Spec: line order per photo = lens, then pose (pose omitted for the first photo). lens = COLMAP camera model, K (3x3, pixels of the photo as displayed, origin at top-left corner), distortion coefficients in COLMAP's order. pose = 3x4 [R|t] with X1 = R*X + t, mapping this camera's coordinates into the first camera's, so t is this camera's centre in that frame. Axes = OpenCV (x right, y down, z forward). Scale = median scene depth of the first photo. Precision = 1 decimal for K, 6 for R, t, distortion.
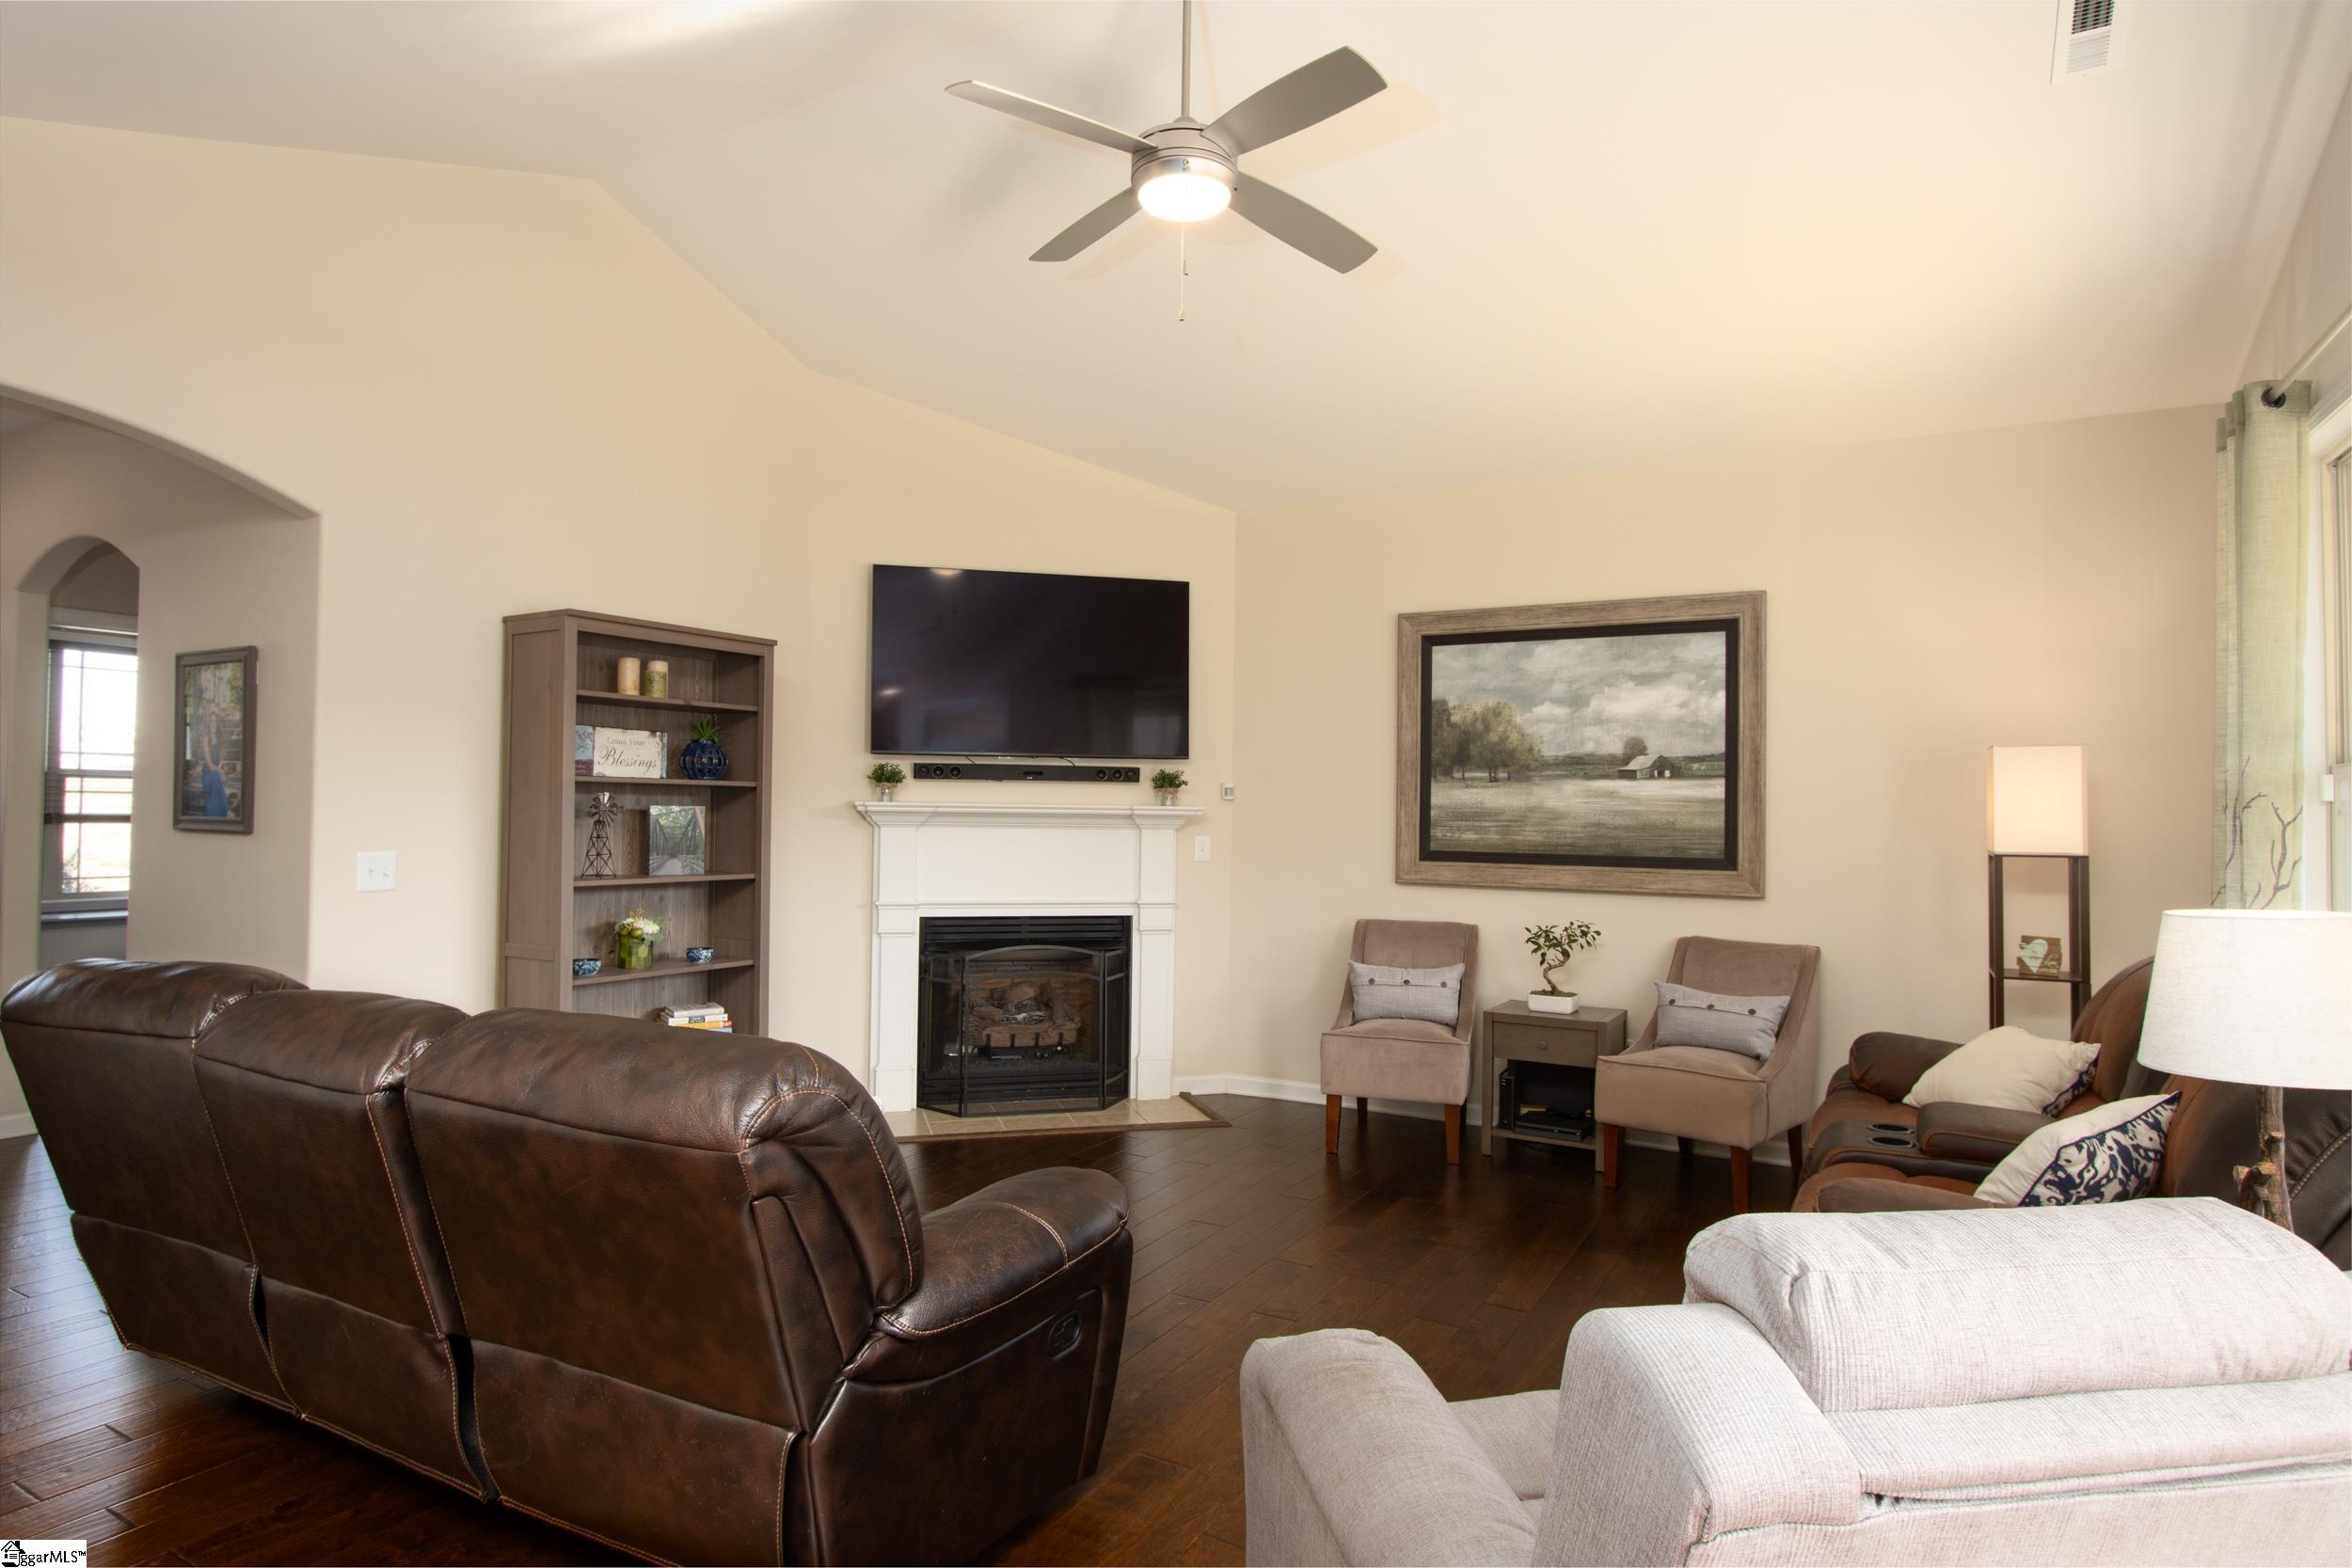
lens RADIAL K [[1295.5, 0, 1171.1], [0, 1295.5, 786.1], [0, 0, 1]] dist [-0.007531, -0.001016]
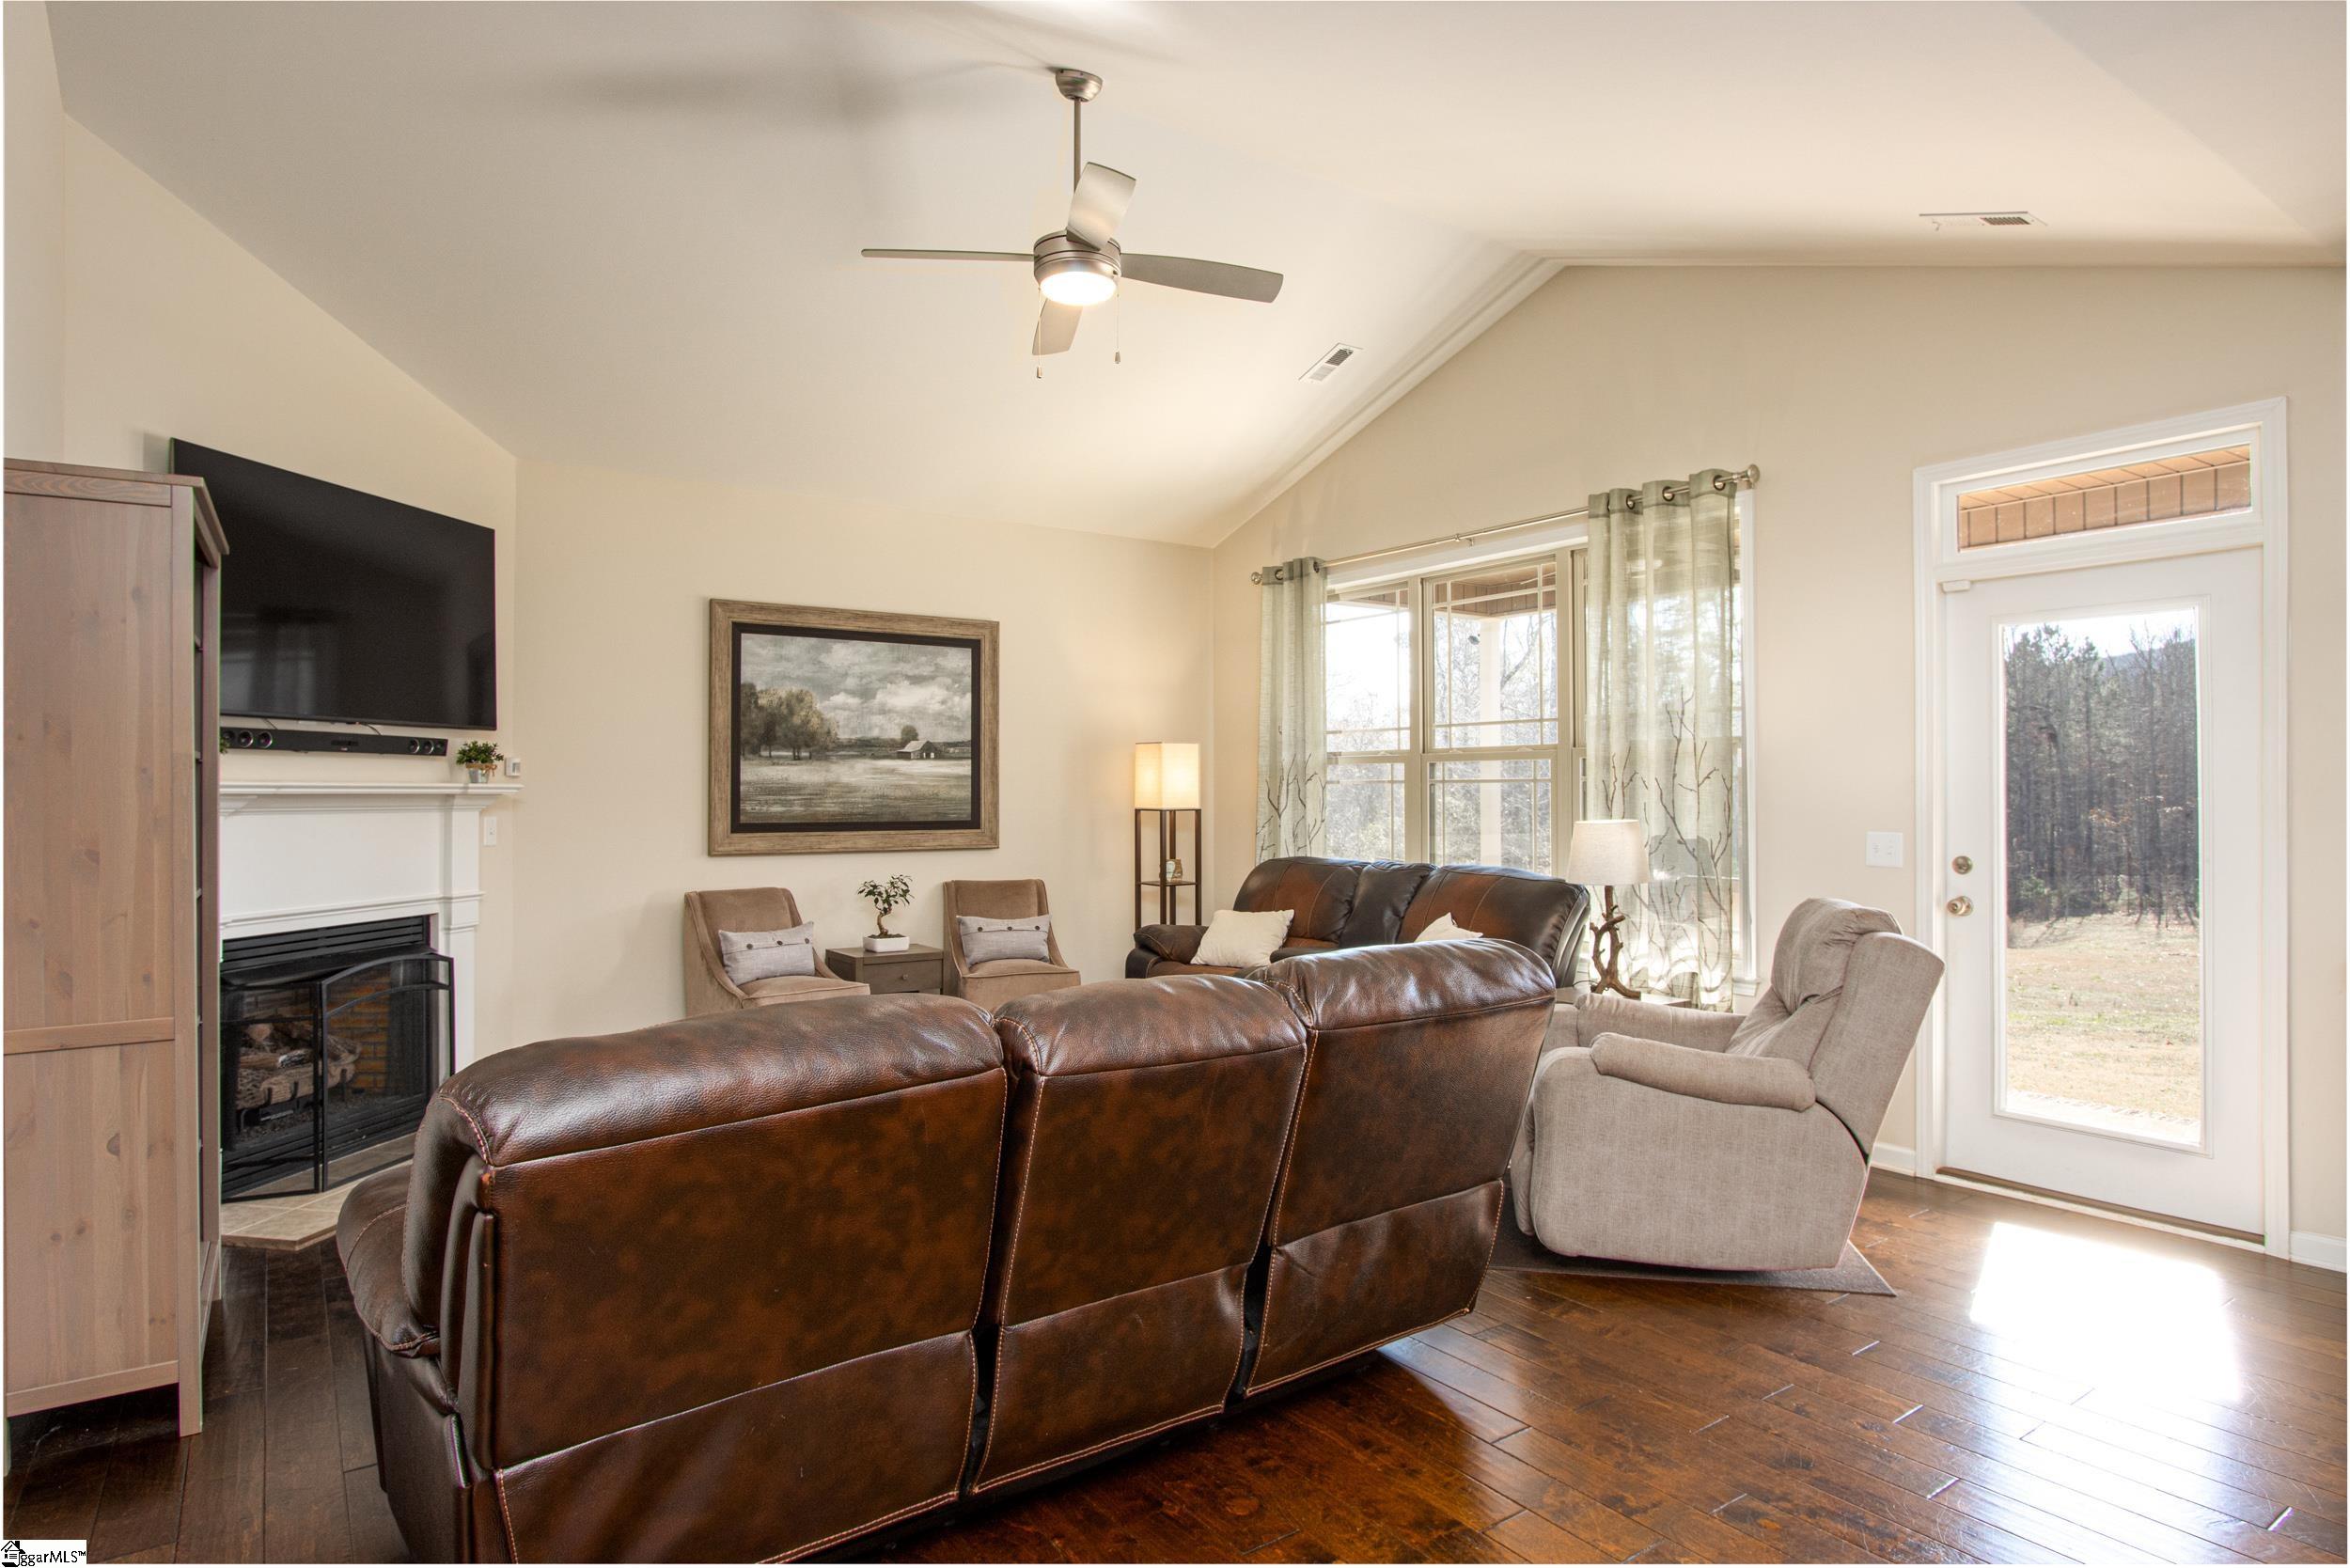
lens RADIAL K [[1294.6, 0, 1166.3], [0, 1294.6, 784.0], [0, 0, 1]] dist [-0.007531, -0.001016]
pose [[0.446232, -0.006965, 0.894890, -0.641057], [-0.008529, 0.999891, 0.012035, 0.001218], [-0.894877, -0.013003, 0.446124, 0.219370]]
